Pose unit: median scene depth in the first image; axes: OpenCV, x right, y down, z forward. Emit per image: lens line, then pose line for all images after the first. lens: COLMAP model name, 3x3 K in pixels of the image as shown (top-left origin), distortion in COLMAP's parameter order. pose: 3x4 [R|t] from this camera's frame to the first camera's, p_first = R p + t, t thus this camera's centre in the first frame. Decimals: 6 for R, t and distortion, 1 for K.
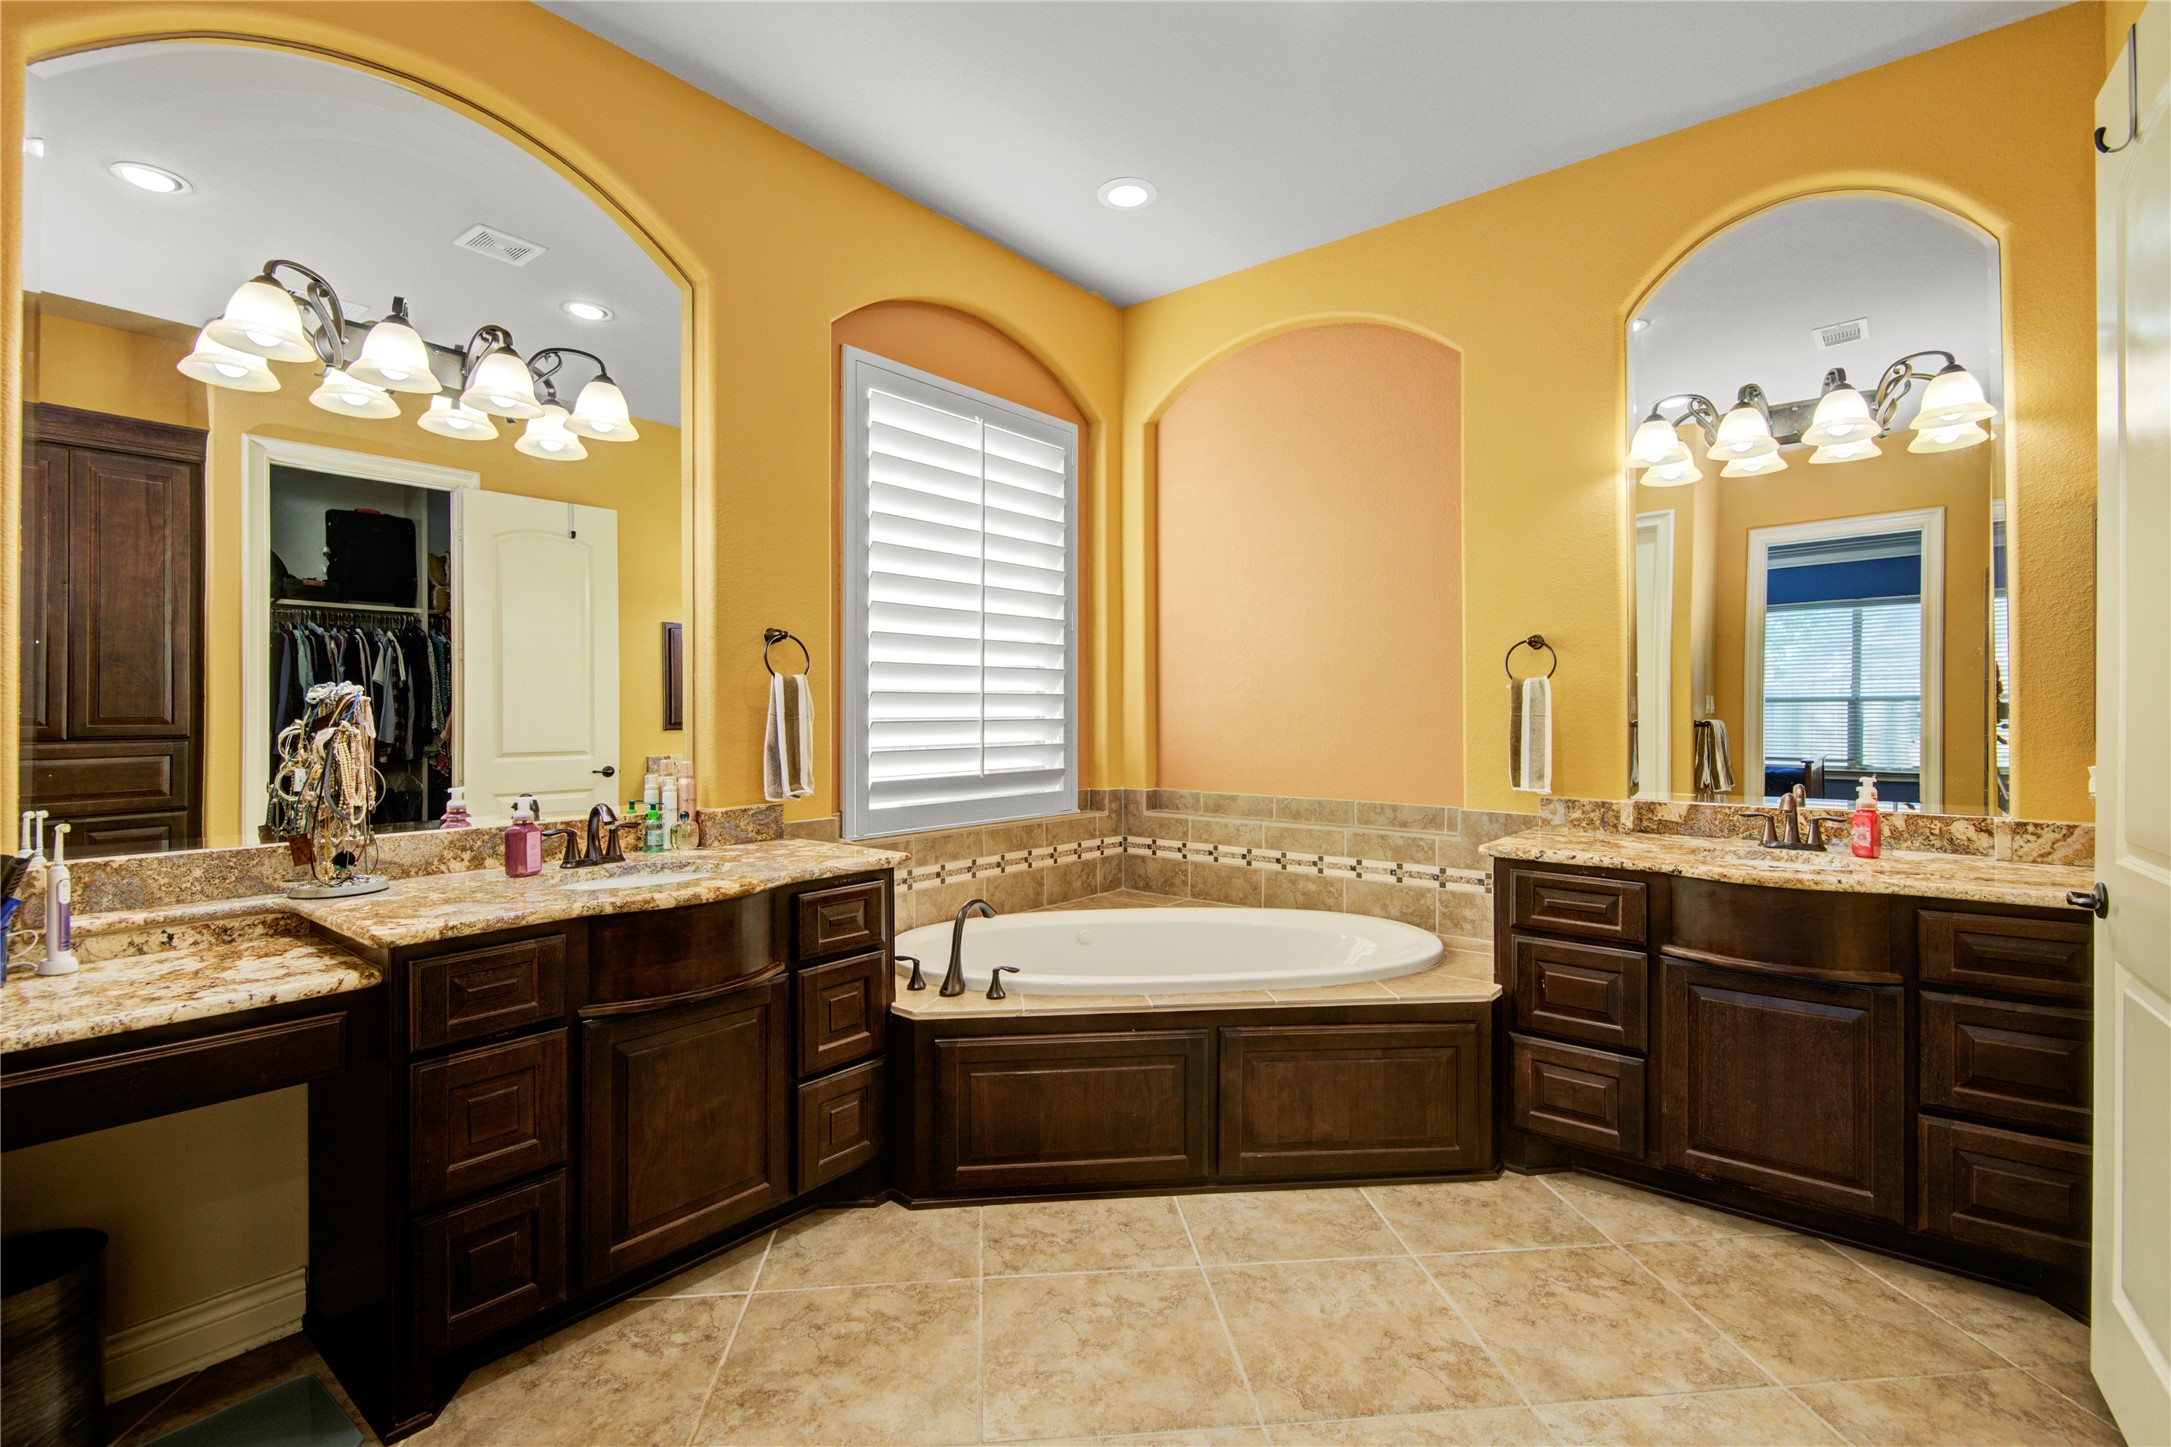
lens RADIAL K [[980.5, 0, 1092.0], [0, 980.5, 702.5], [0, 0, 1]] dist [0.008259, -0.006937]
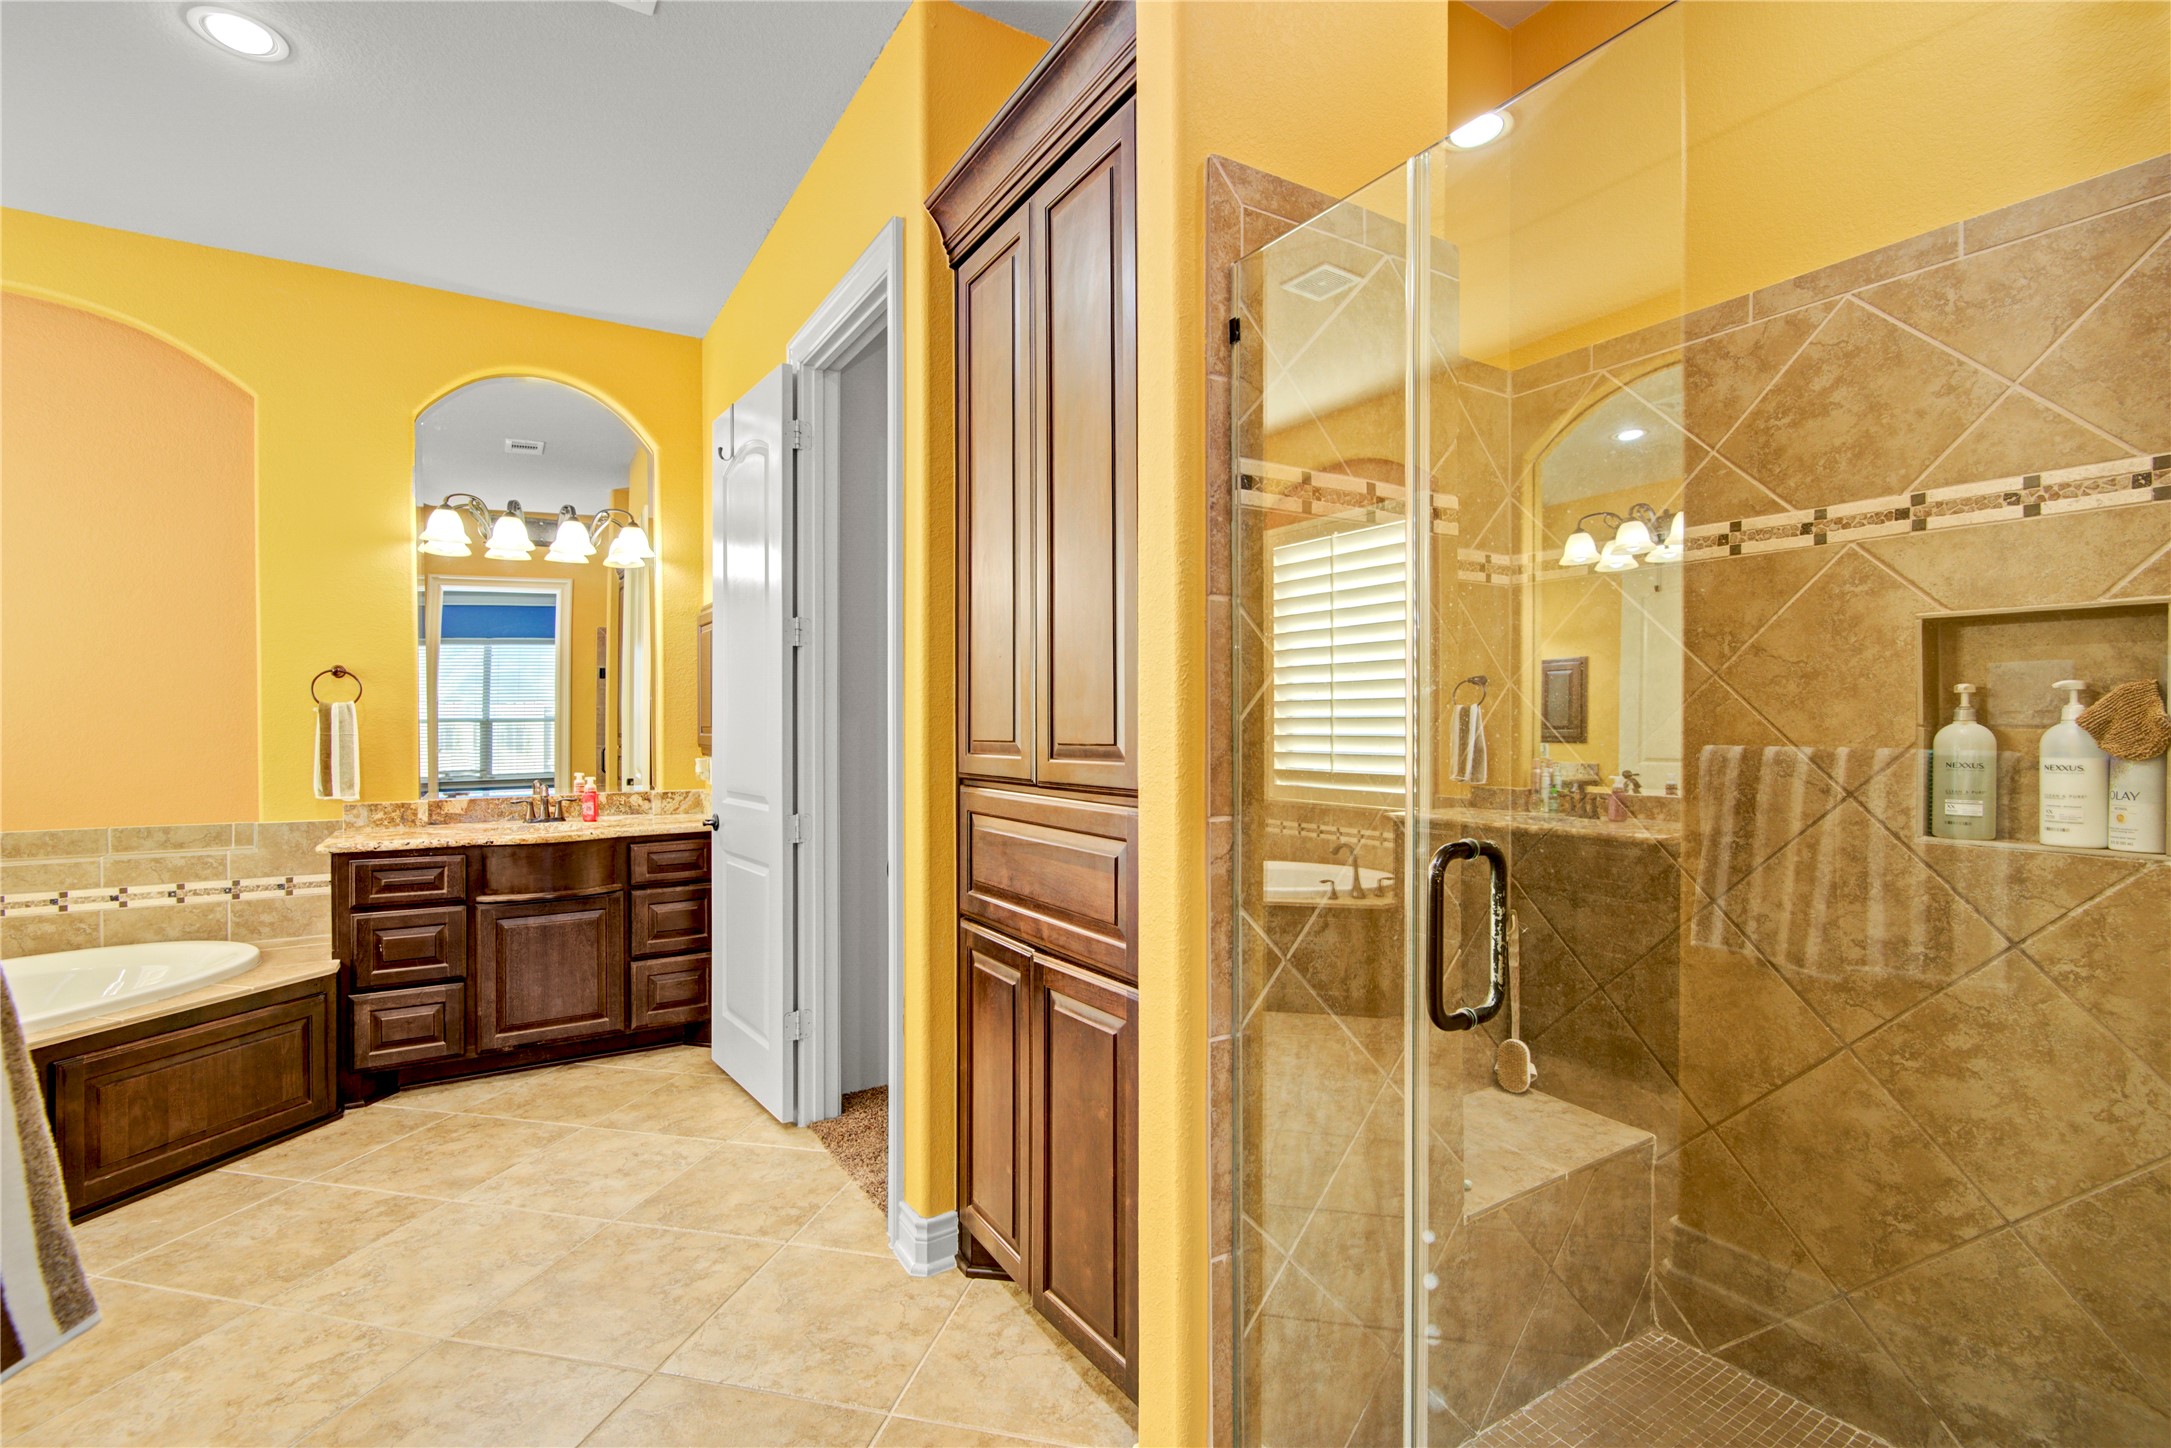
lens RADIAL K [[980.5, 0, 1092.5], [0, 980.5, 727.1], [0, 0, 1]] dist [0.008259, -0.006937]
pose [[0.314702, -0.003217, 0.949185, -0.450155], [-0.002471, 0.999988, 0.004209, -0.003345], [-0.949187, -0.003670, 0.314691, -0.260140]]
